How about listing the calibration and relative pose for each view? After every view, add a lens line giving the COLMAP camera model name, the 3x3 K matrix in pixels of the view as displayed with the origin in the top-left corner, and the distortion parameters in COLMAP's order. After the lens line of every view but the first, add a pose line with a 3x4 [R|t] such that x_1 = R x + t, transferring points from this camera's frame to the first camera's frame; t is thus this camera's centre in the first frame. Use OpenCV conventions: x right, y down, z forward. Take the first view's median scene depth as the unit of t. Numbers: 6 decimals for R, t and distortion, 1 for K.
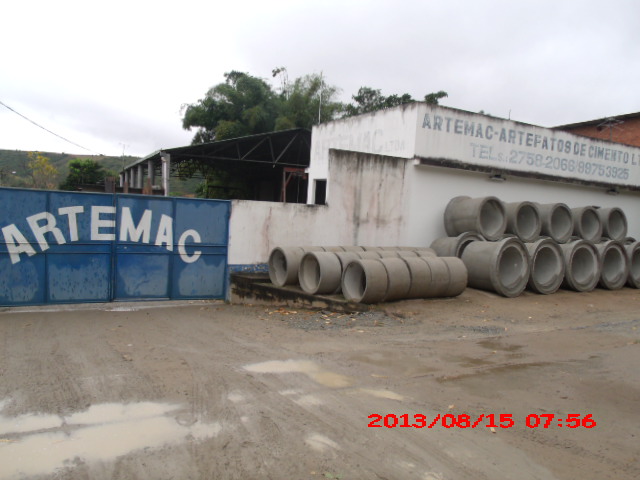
lens RADIAL K [[509.9, 0, 320.0], [0, 509.9, 240.0], [0, 0, 1]] dist [-0.043775, 0.018414]
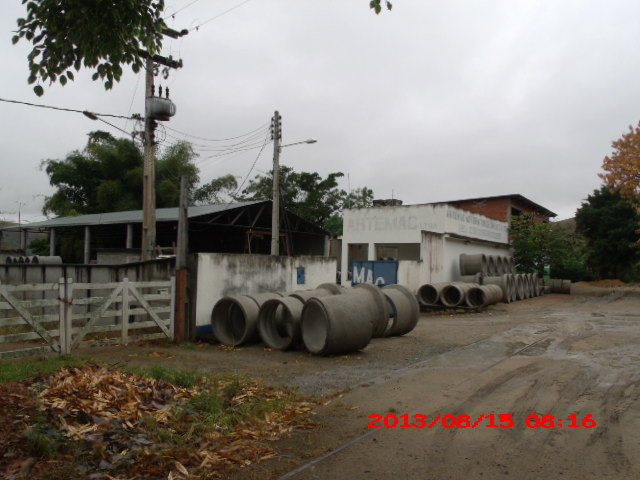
lens RADIAL K [[509.9, 0, 320.0], [0, 509.9, 240.0], [0, 0, 1]] dist [-0.043775, 0.018414]
pose [[0.892493, -0.018324, 0.450688, -0.932186], [0.060013, 0.995115, -0.078383, -0.019015], [-0.447050, 0.097004, 0.889233, -0.382250]]
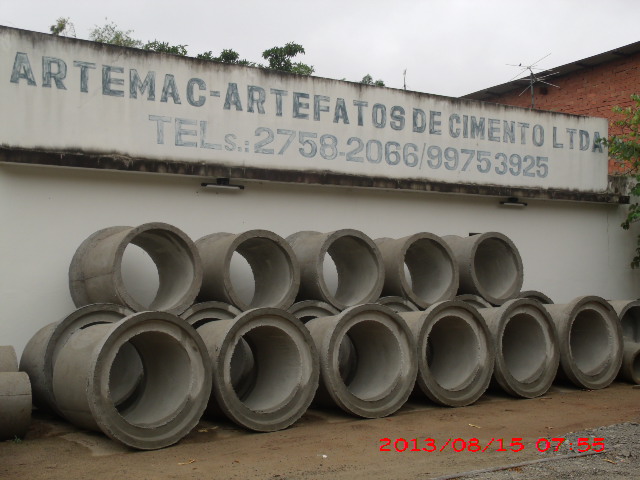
lens RADIAL K [[880.0, 0, 320.0], [0, 880.0, 240.0], [0, 0, 1]] dist [0.055054, 0.069069]
pose [[0.992800, -0.058146, 0.104728, 0.345730], [0.067760, 0.993569, -0.090713, 0.010144], [-0.098780, 0.097157, 0.990355, 0.170612]]
